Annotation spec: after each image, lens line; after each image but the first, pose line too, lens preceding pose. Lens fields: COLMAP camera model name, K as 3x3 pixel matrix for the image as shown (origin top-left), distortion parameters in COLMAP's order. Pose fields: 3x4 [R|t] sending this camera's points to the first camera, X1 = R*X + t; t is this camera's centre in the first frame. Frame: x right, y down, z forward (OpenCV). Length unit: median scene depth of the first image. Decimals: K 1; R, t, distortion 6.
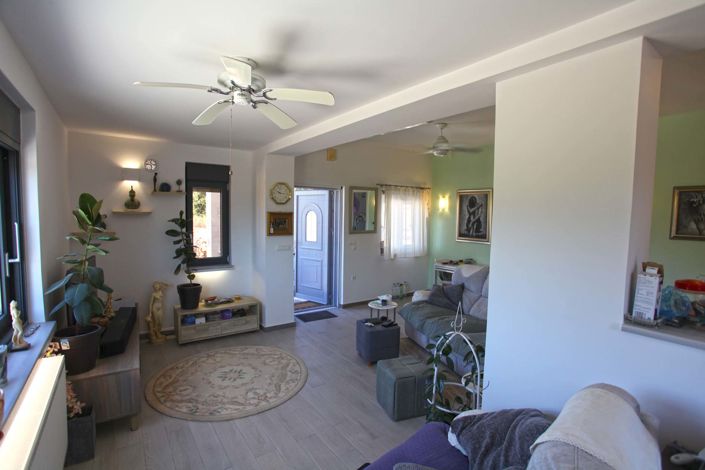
lens RADIAL K [[342.2, 0, 352.3], [0, 342.2, 233.8], [0, 0, 1]] dist [-0.026396, 0.004088]
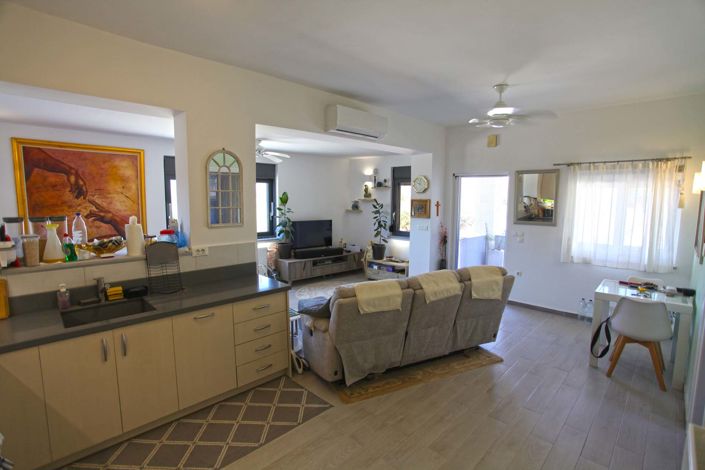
lens RADIAL K [[342.2, 0, 354.1], [0, 342.2, 232.8], [0, 0, 1]] dist [-0.026396, 0.004088]
pose [[0.189418, 0.084271, -0.978274, 1.054198], [-0.075863, 0.994588, 0.070987, -0.011043], [0.978962, 0.060768, 0.194786, 0.558206]]
